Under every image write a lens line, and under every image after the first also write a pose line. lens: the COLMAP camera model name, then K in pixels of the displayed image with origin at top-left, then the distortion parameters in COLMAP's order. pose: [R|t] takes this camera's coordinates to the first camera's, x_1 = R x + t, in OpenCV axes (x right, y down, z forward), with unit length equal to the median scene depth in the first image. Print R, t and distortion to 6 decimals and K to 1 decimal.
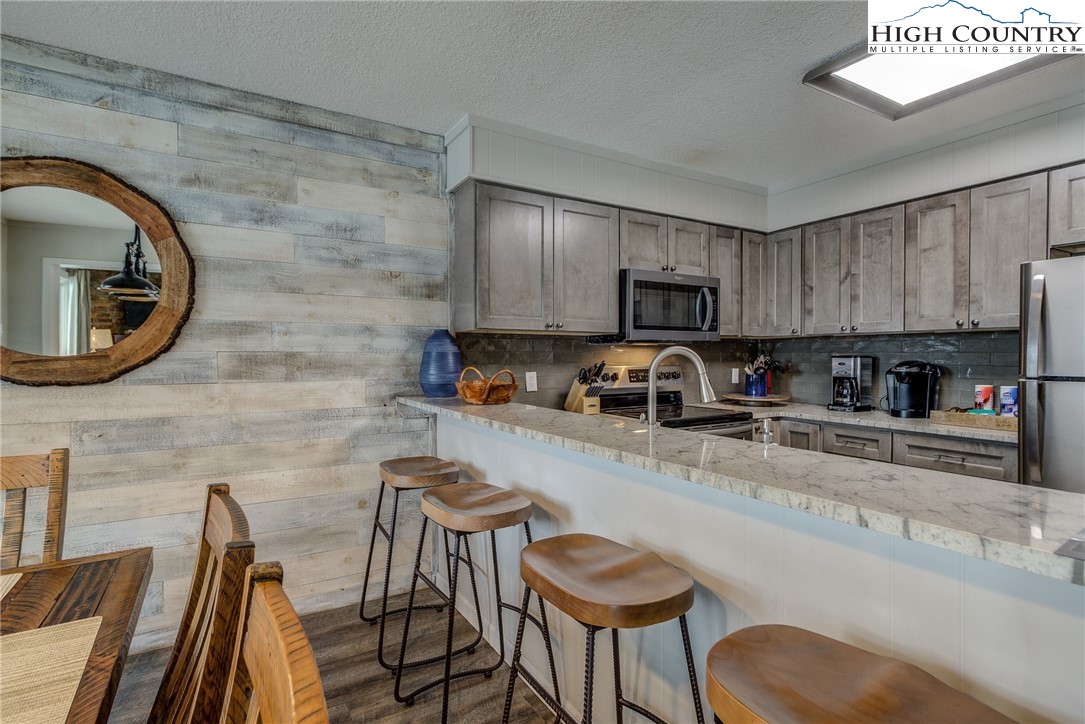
lens RADIAL K [[547.1, 0, 566.8], [0, 547.1, 363.5], [0, 0, 1]] dist [-0.000645, 0.007841]
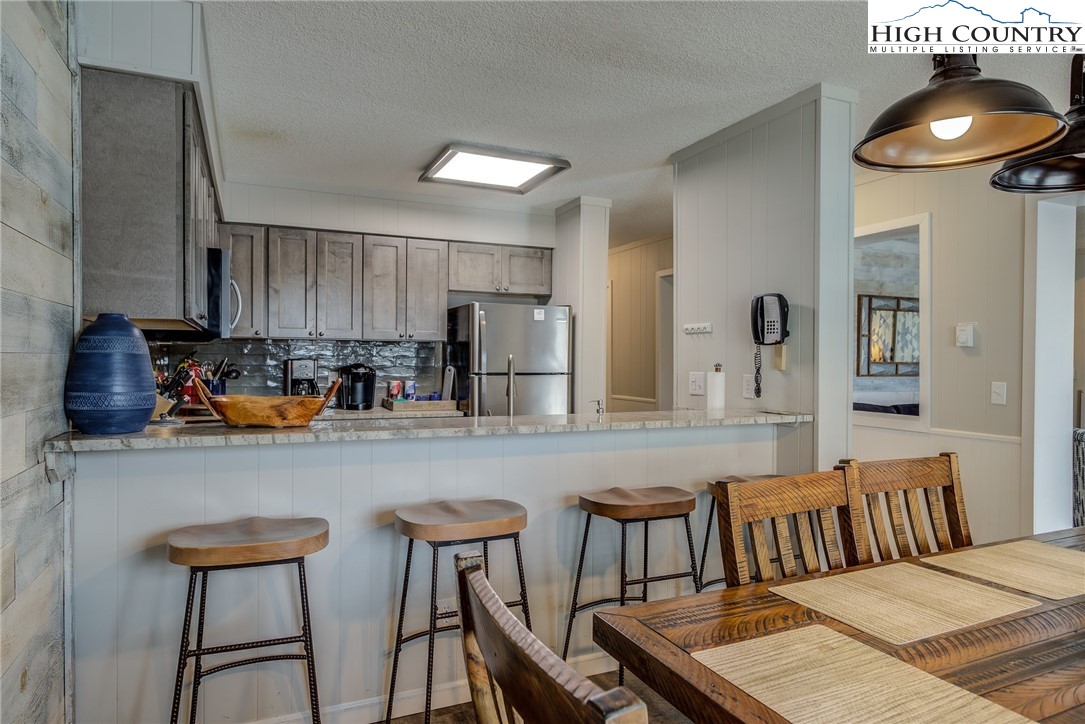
lens RADIAL K [[625.4, 0, 538.4], [0, 625.4, 359.9], [0, 0, 1]] dist [-0.000394, 0.000057]
pose [[0.132035, 0.000020, 0.991245, -0.822741], [0.006416, 0.999979, -0.000875, -0.010509], [-0.991224, 0.006475, 0.132032, 0.496788]]
